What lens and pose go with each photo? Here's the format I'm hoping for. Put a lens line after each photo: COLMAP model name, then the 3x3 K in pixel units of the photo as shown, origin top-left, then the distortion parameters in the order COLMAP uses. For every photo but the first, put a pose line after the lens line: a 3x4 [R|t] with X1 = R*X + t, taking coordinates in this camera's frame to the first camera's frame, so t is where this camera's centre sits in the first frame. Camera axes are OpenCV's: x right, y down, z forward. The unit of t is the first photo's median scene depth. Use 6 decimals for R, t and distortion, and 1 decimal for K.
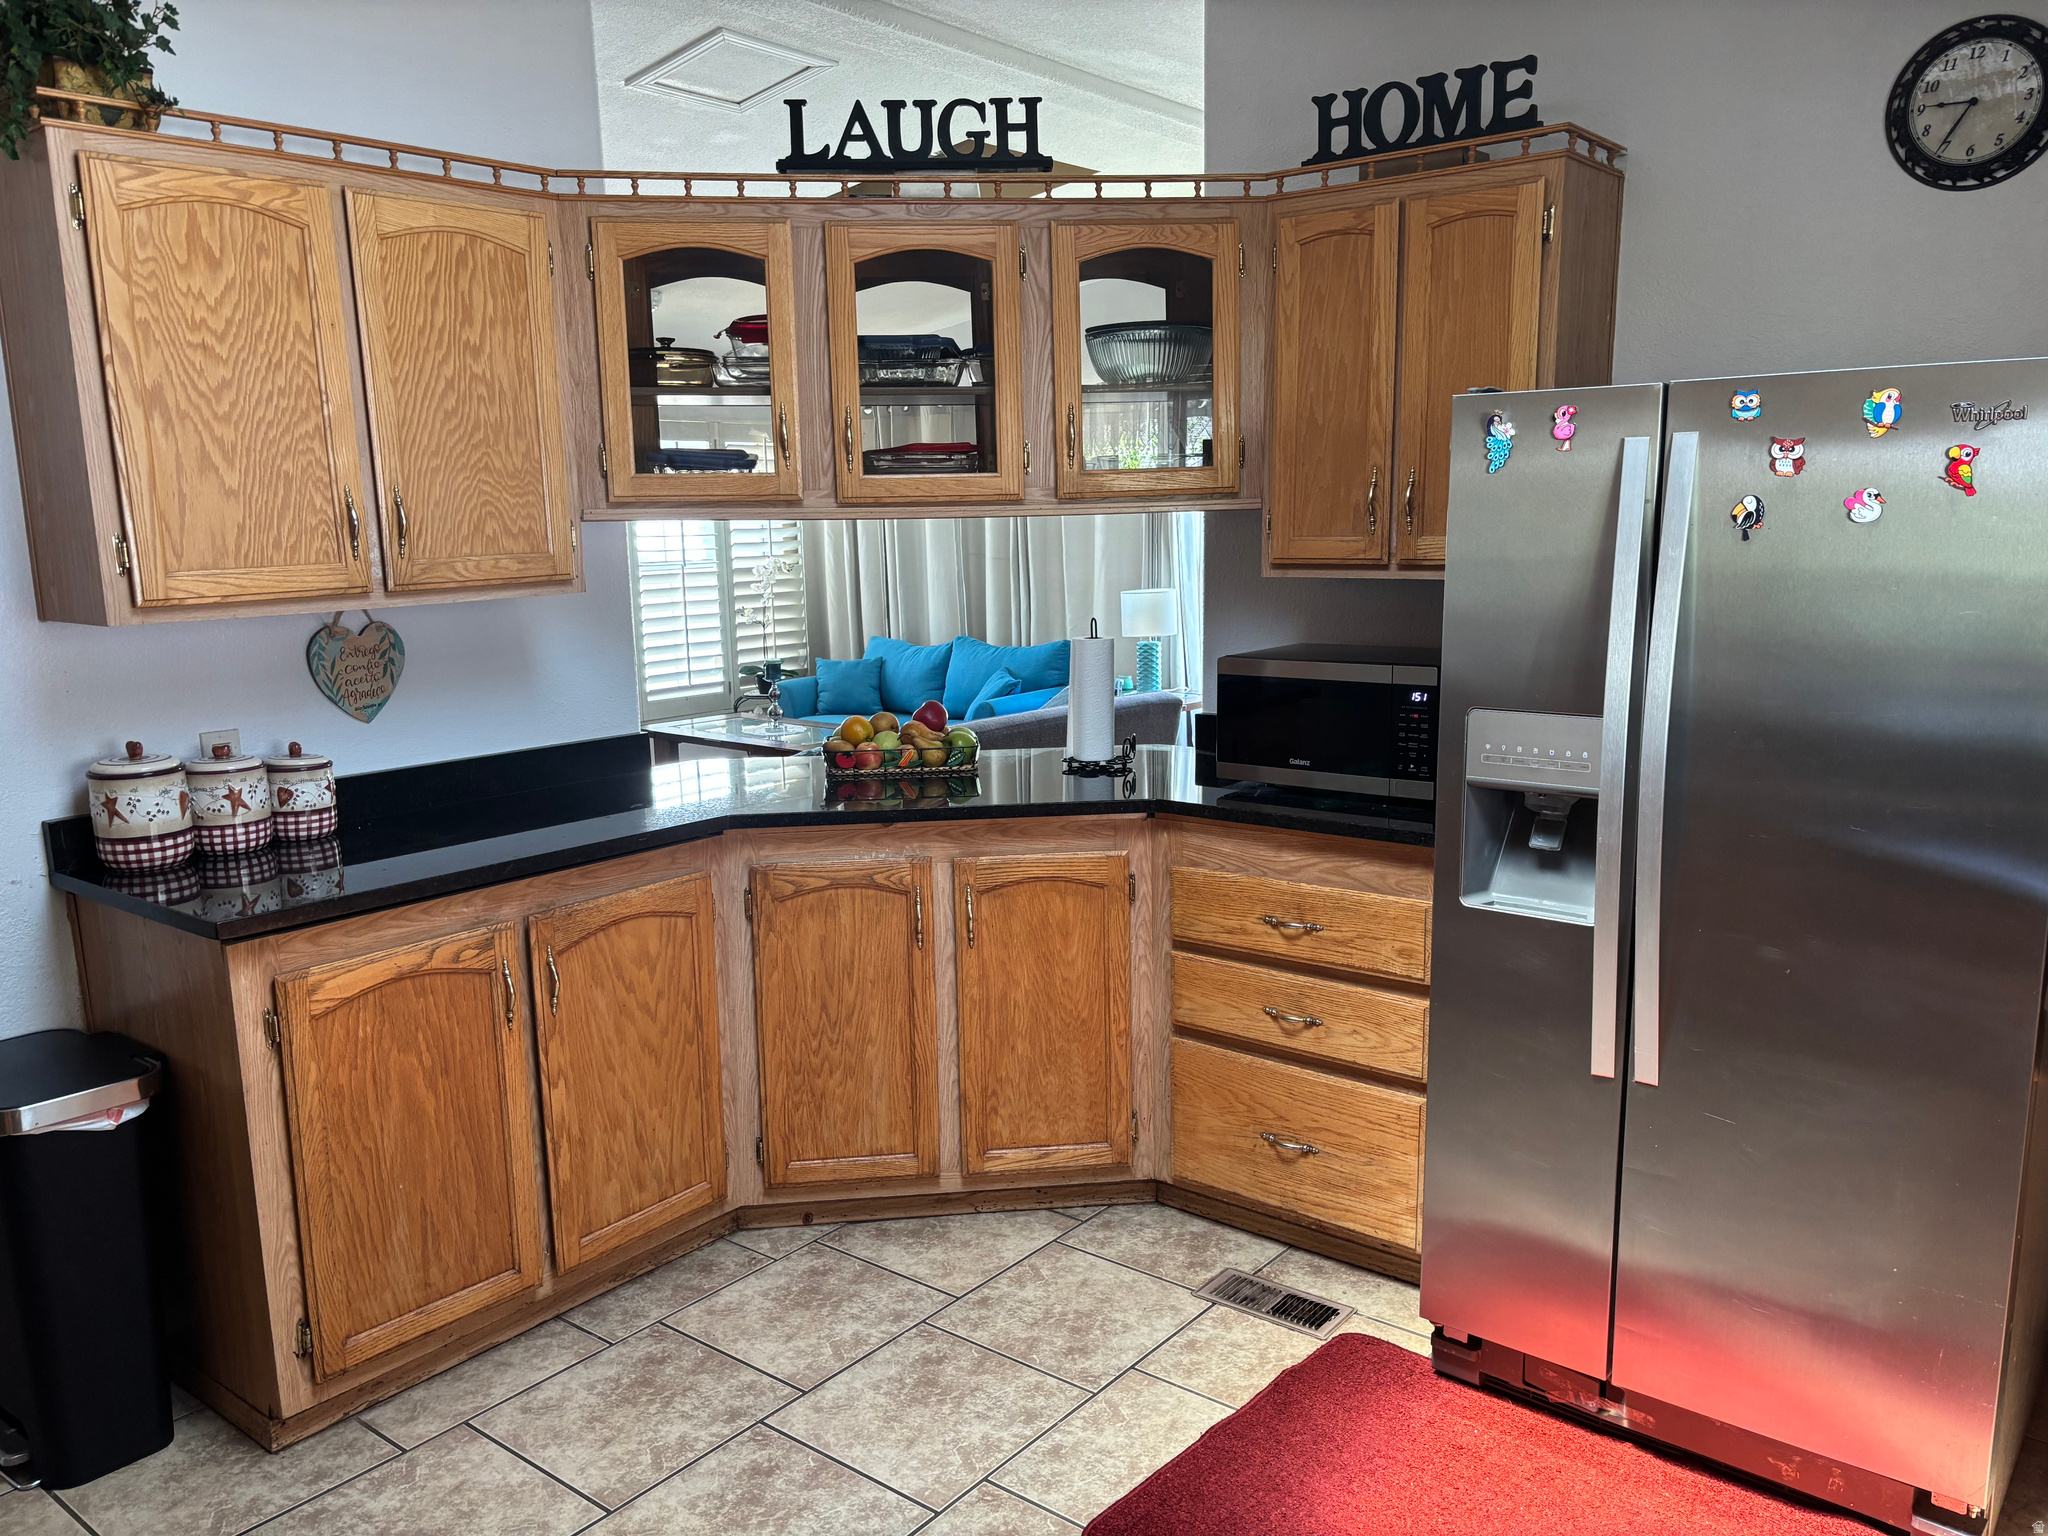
lens RADIAL K [[1548.7, 0, 1023.9], [0, 1548.7, 779.3], [0, 0, 1]] dist [0.026795, -0.024290]
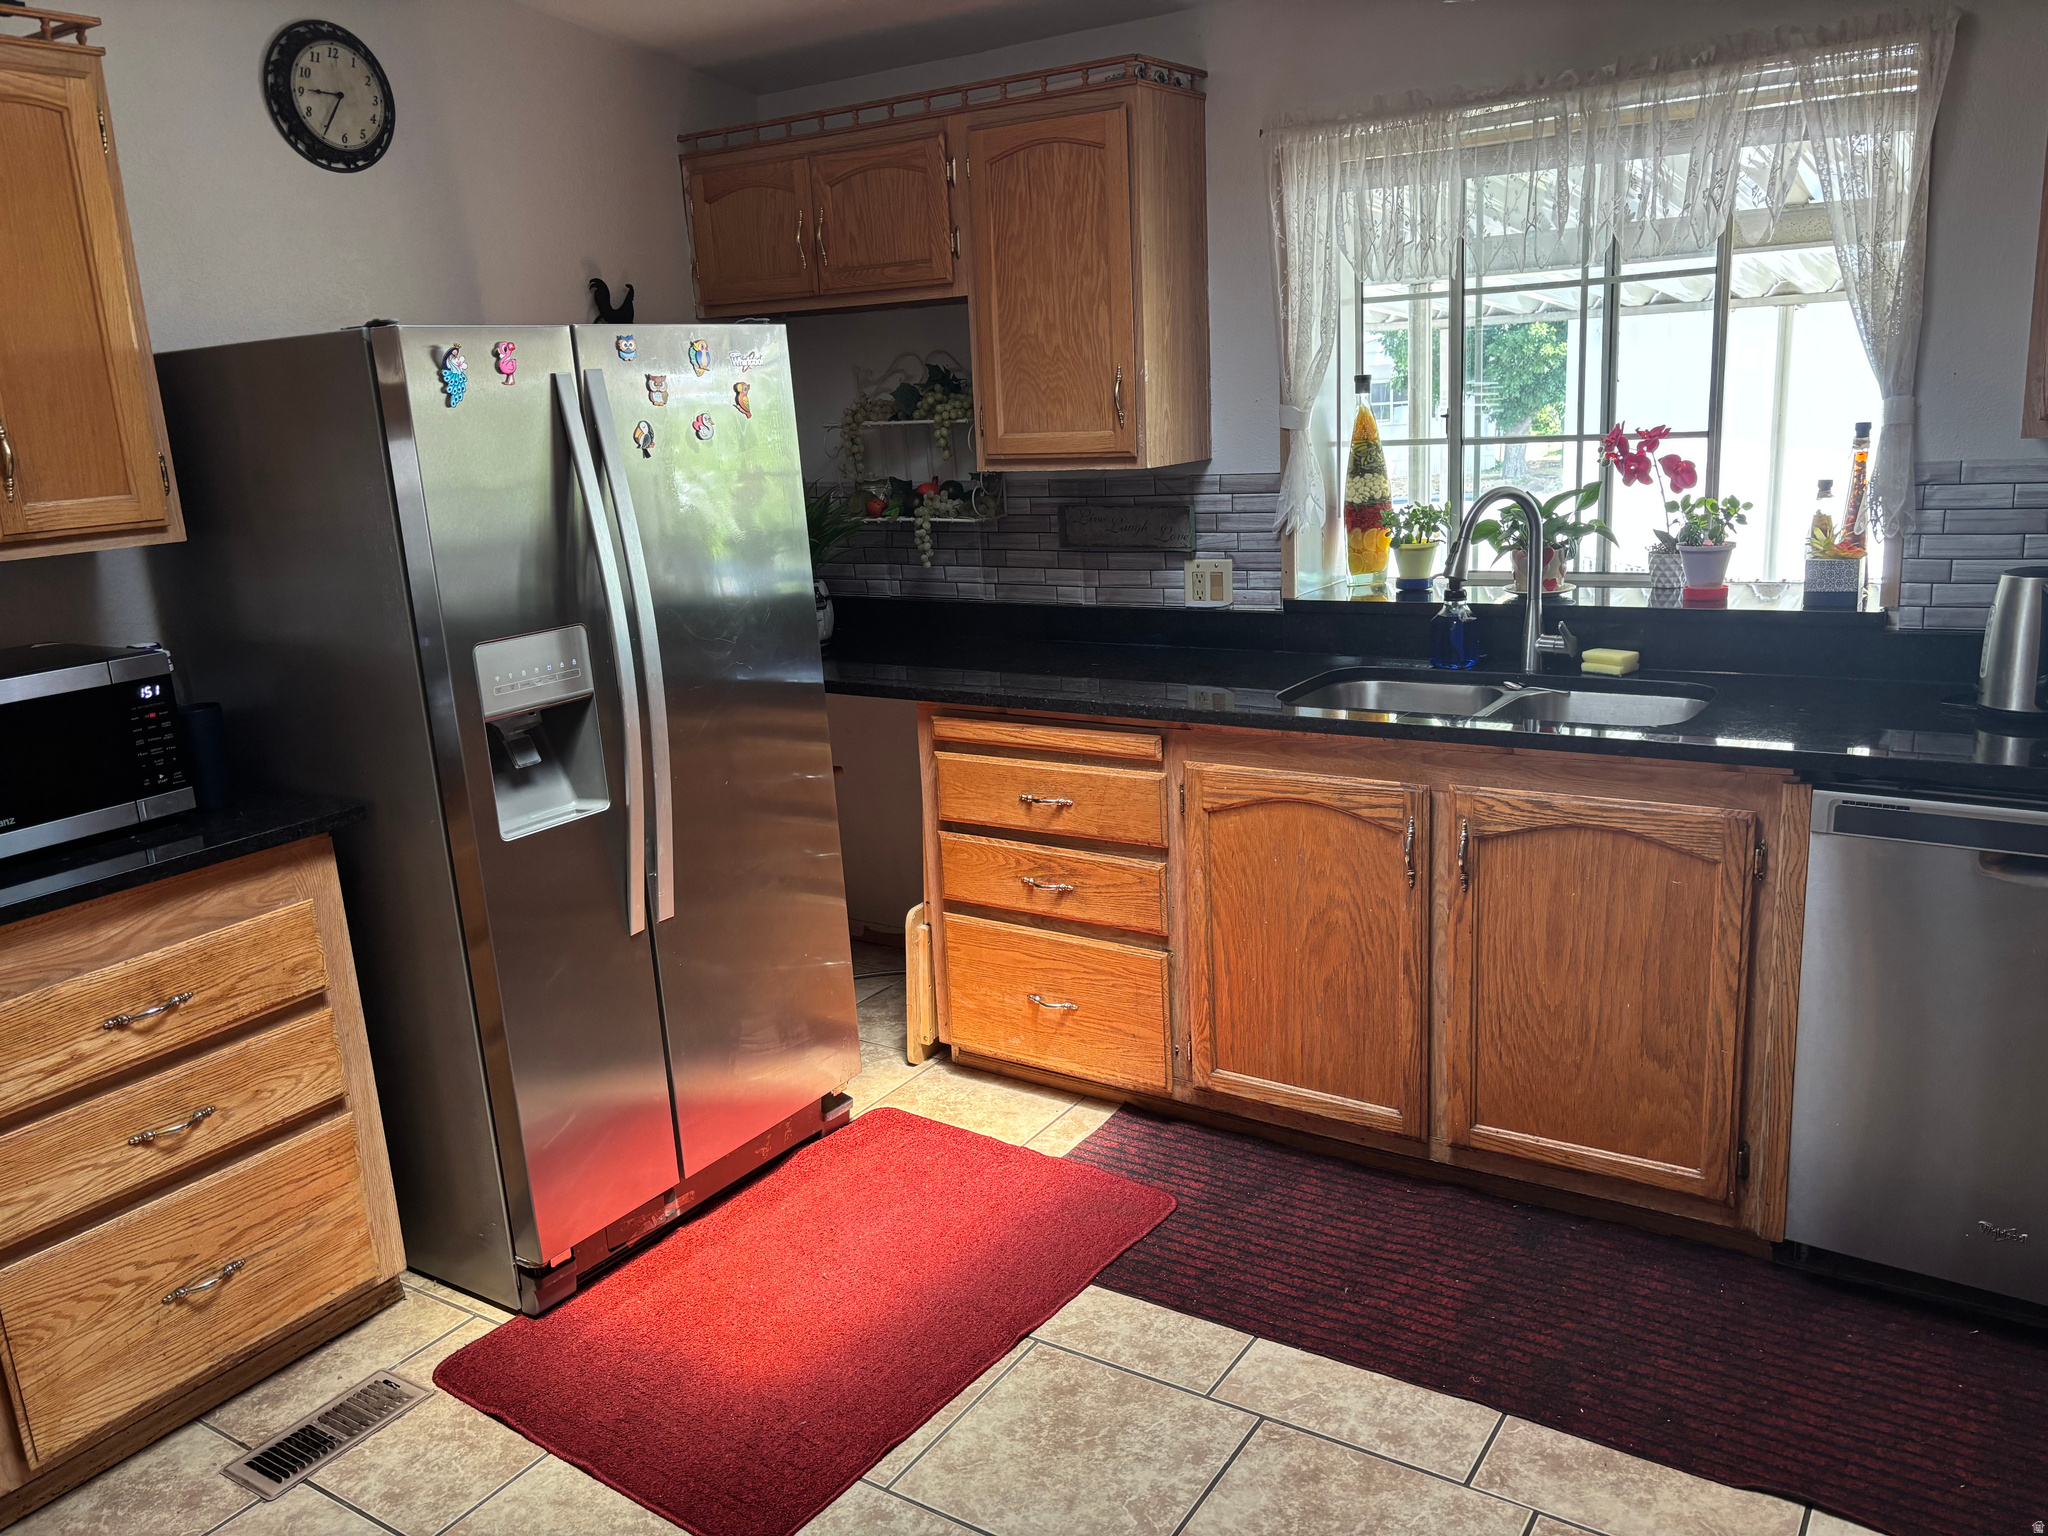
lens RADIAL K [[1548.7, 0, 1022.9], [0, 1548.7, 764.8], [0, 0, 1]] dist [0.026795, -0.024290]
pose [[-0.093526, -0.215015, 0.972122, -0.623296], [0.228669, 0.945661, 0.231162, -0.106016], [-0.969001, 0.243914, -0.039277, 0.621601]]
